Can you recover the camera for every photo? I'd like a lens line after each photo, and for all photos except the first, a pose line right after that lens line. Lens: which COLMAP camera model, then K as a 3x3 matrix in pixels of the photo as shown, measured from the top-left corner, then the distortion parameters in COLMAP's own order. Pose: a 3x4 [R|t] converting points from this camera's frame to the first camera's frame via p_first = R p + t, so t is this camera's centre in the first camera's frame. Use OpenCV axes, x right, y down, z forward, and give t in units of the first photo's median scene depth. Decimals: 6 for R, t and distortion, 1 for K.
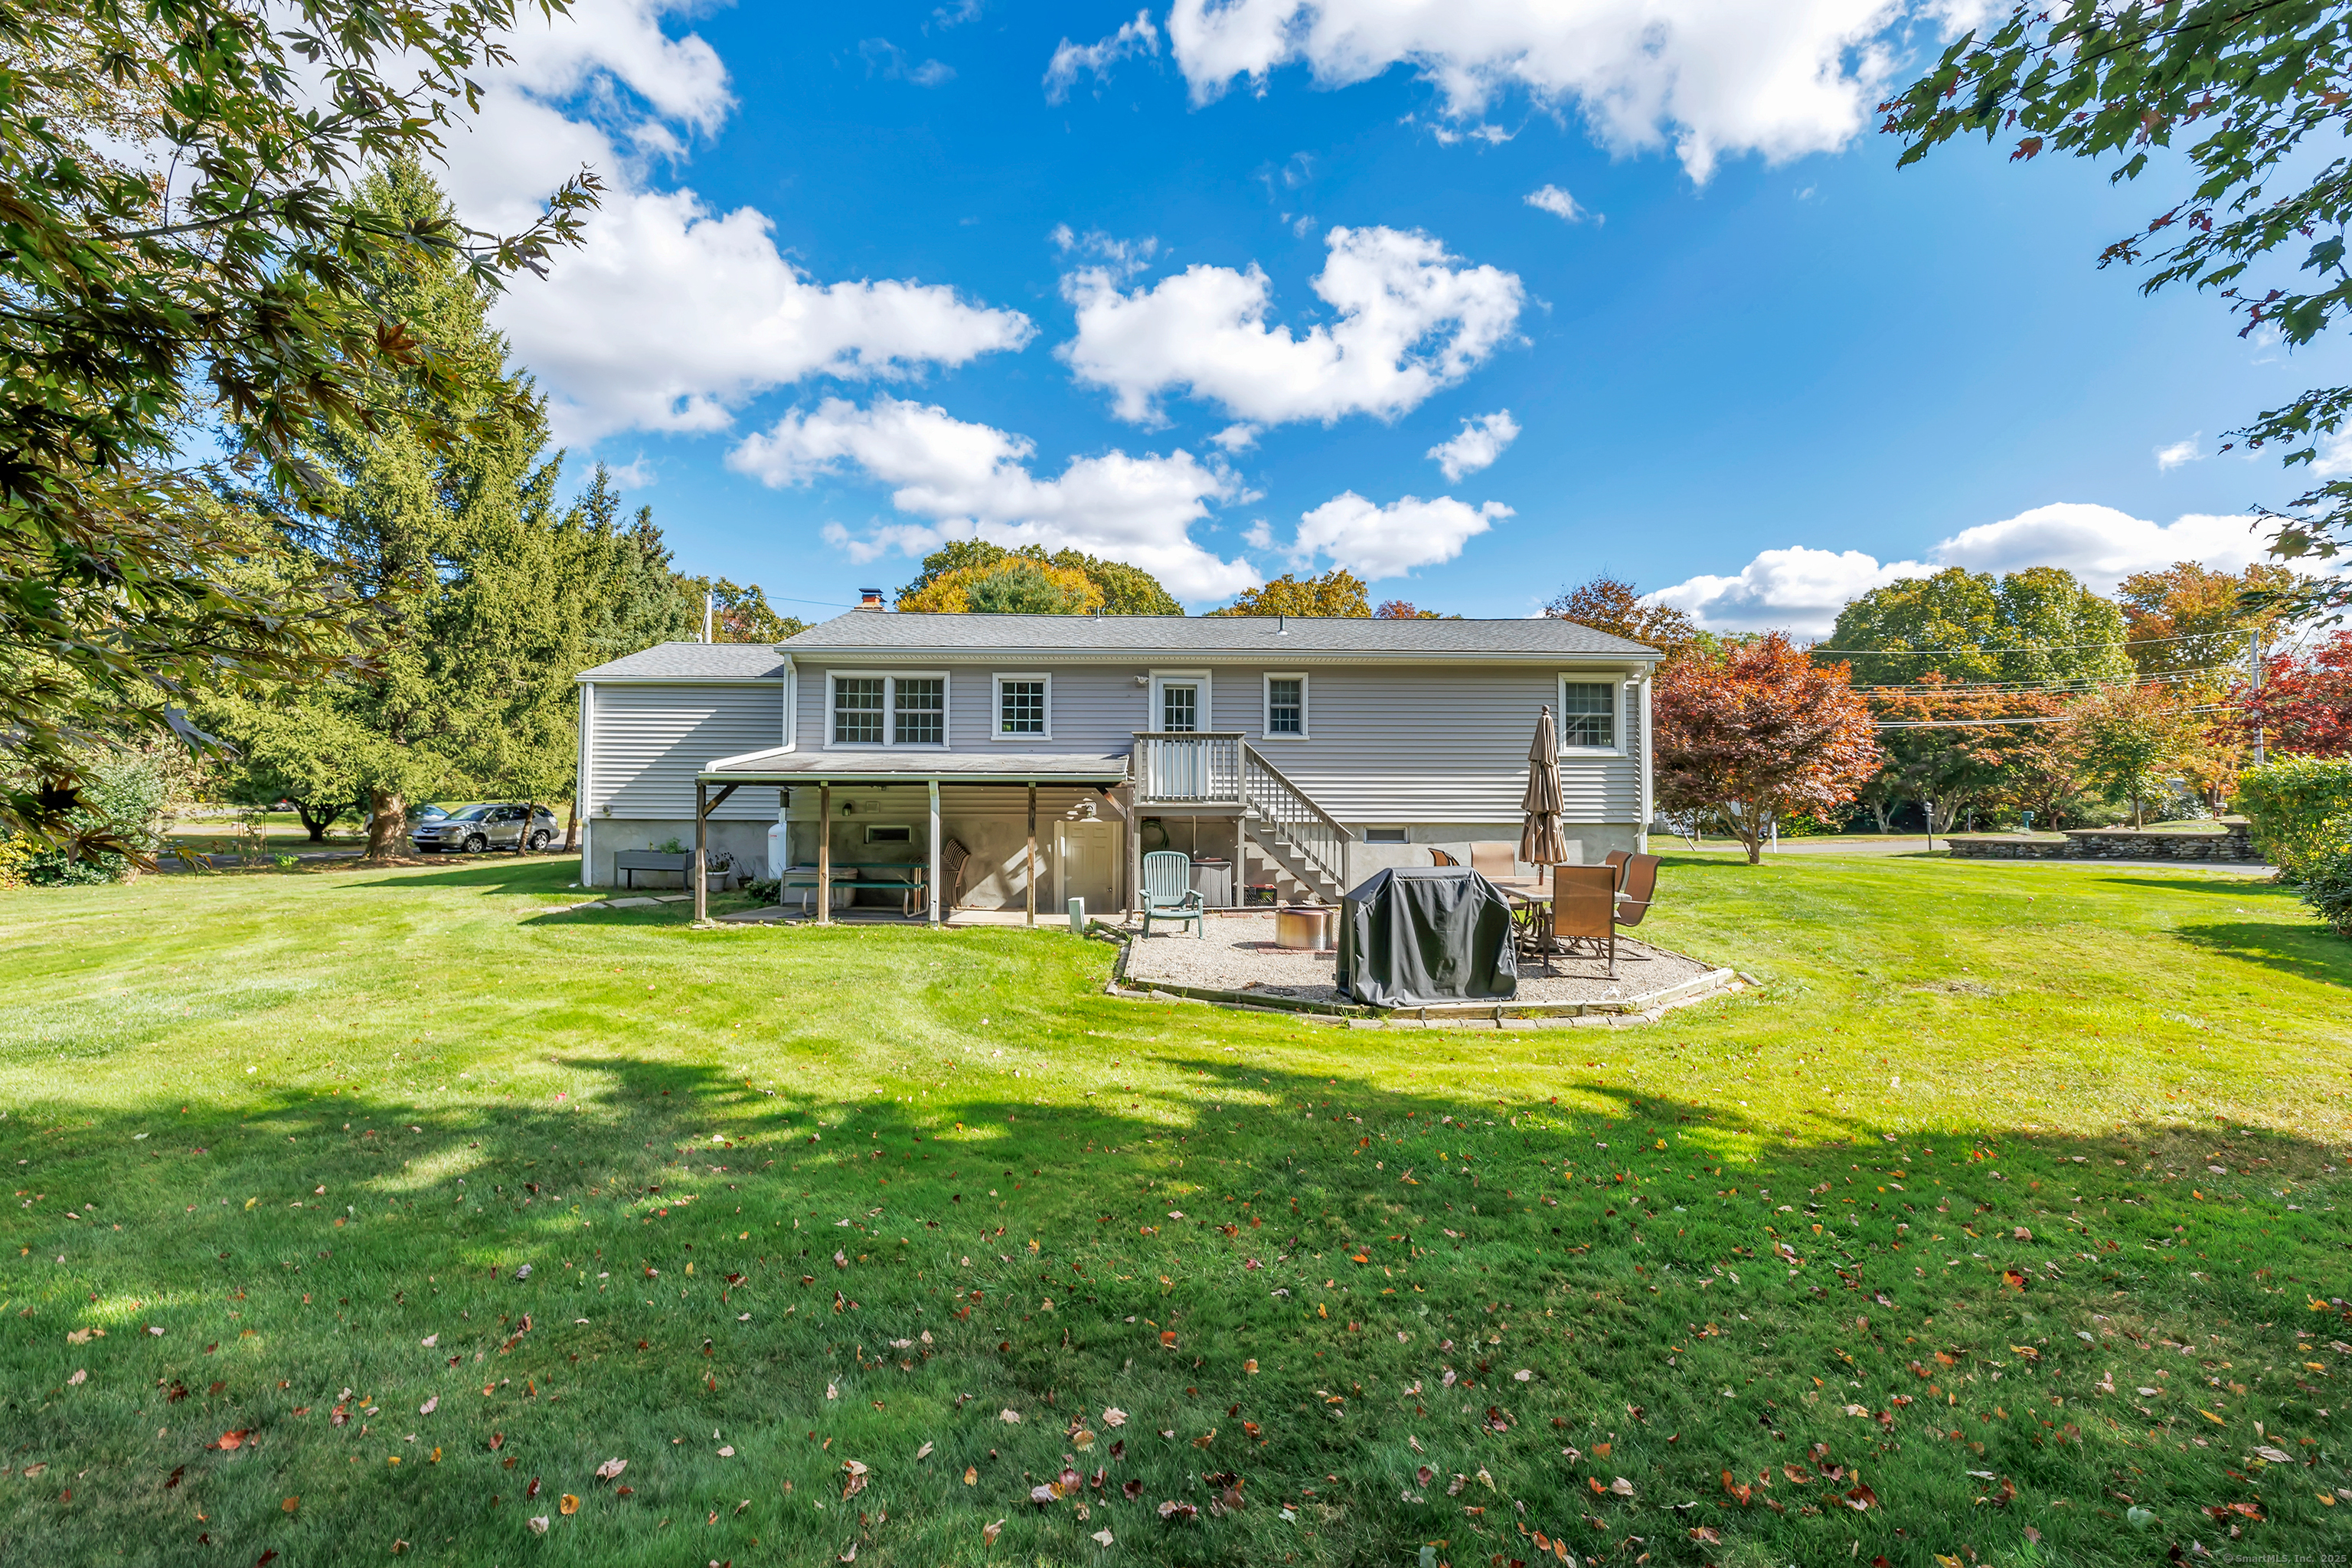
lens RADIAL K [[1001.8, 0, 1175.3], [0, 1001.8, 804.0], [0, 0, 1]] dist [-0.000014, 0.000013]
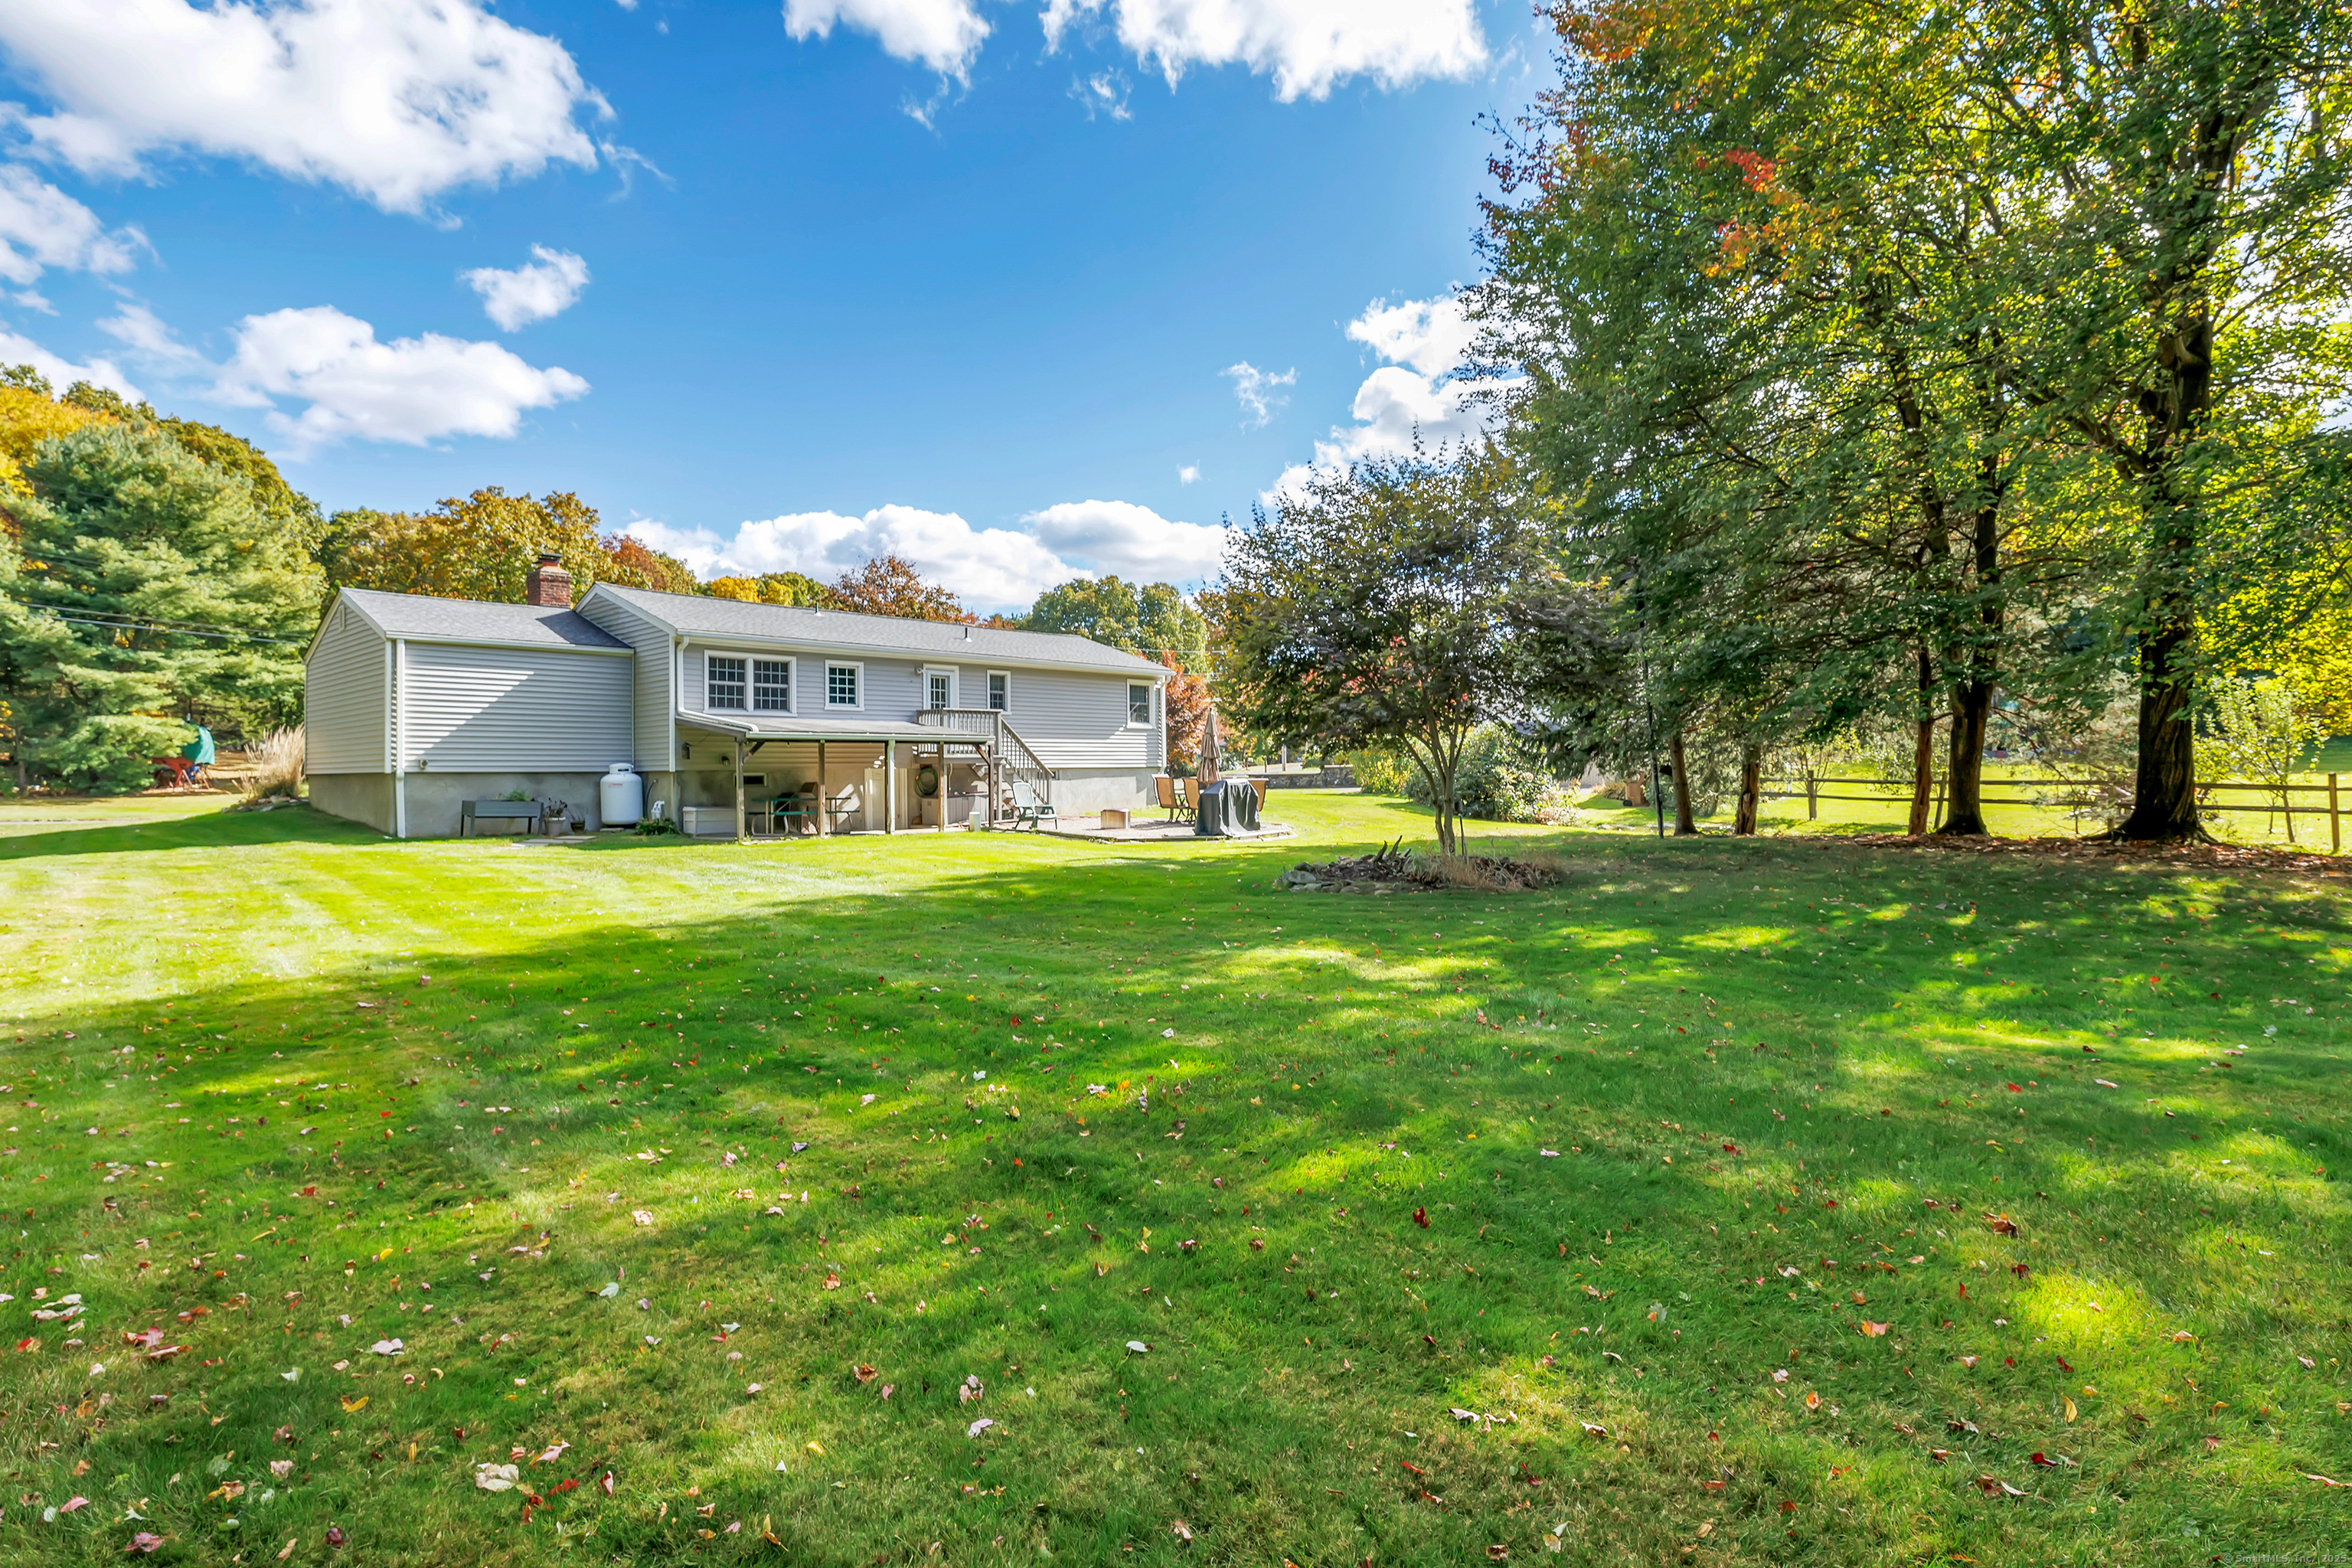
lens RADIAL K [[1030.7, 0, 1188.7], [0, 1030.7, 776.9], [0, 0, 1]] dist [-0.001044, -0.000019]
pose [[0.726614, -0.014853, 0.686885, -0.777214], [0.004708, 0.999850, 0.016641, 0.006376], [-0.687030, -0.008858, 0.726575, -0.348236]]
